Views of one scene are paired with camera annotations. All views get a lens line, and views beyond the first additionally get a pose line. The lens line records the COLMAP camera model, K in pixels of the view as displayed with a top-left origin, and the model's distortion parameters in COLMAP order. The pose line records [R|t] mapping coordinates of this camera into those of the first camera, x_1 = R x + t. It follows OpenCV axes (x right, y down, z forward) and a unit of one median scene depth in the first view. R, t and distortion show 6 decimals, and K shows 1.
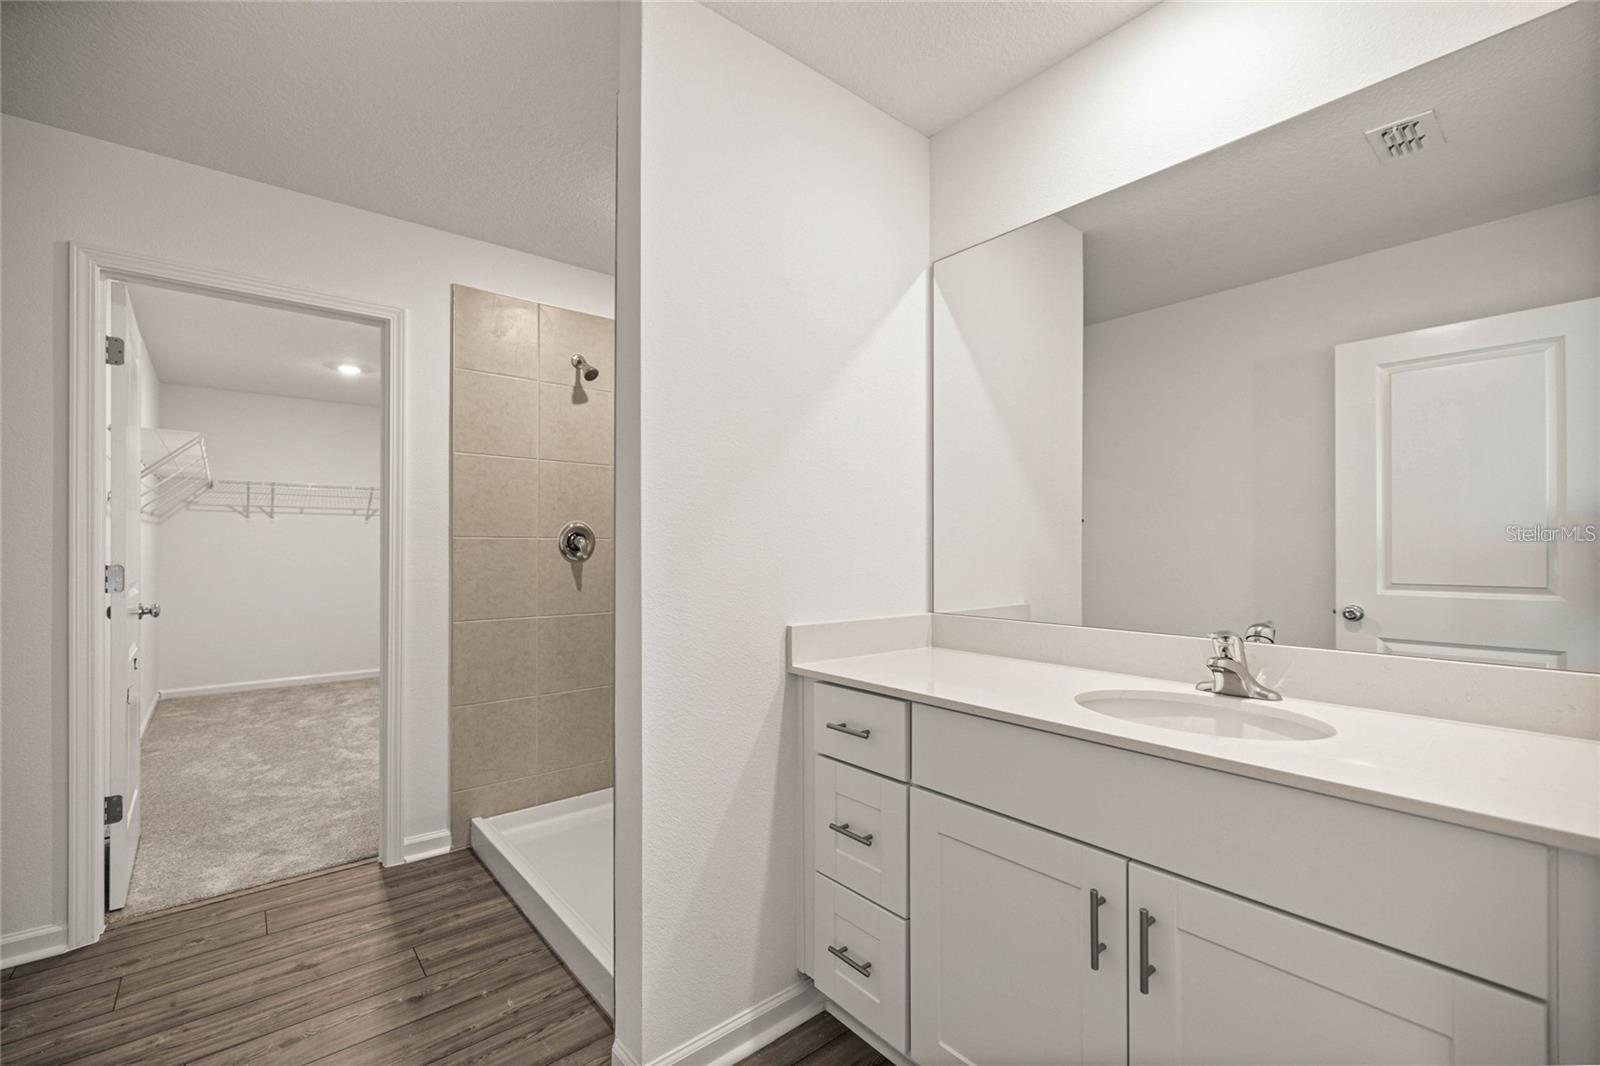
lens RADIAL K [[679.3, 0, 793.9], [0, 679.3, 542.0], [0, 0, 1]] dist [-0.001533, -0.000086]
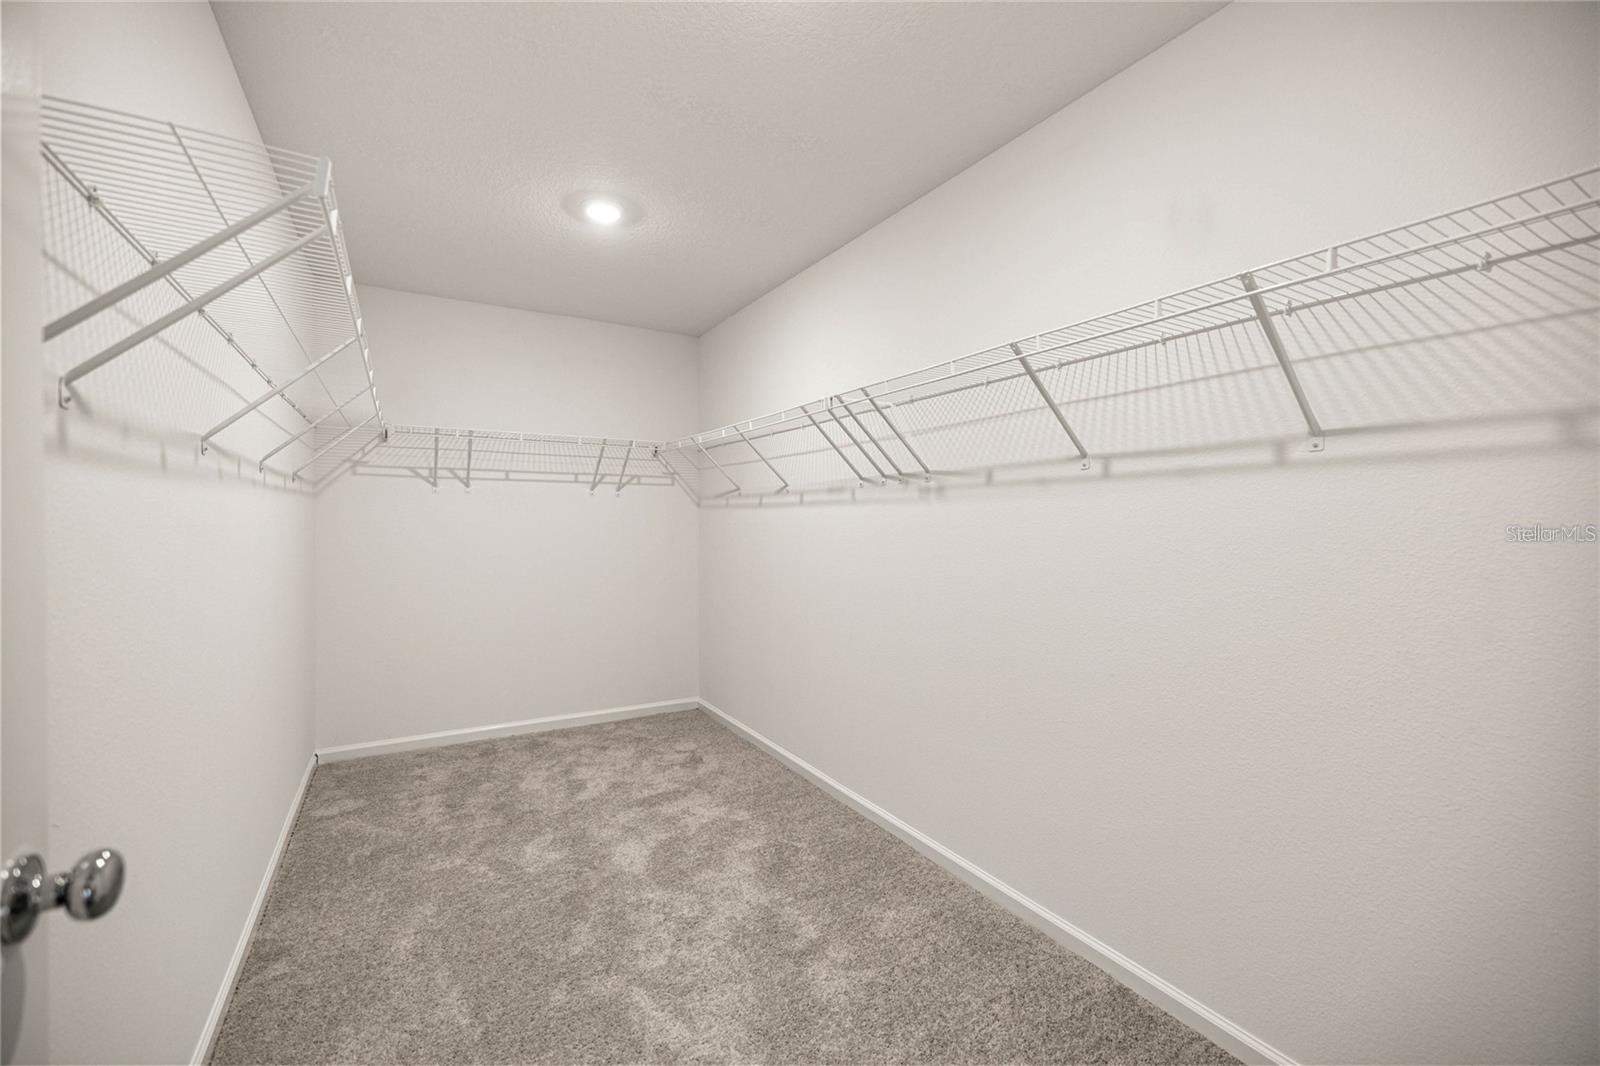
lens RADIAL K [[679.3, 0, 807.3], [0, 679.3, 525.4], [0, 0, 1]] dist [-0.001533, -0.000086]
pose [[0.986421, 0.002784, -0.164212, -0.342858], [-0.001165, 0.999950, 0.009953, -0.004653], [0.164232, -0.009627, 0.986375, 0.411613]]
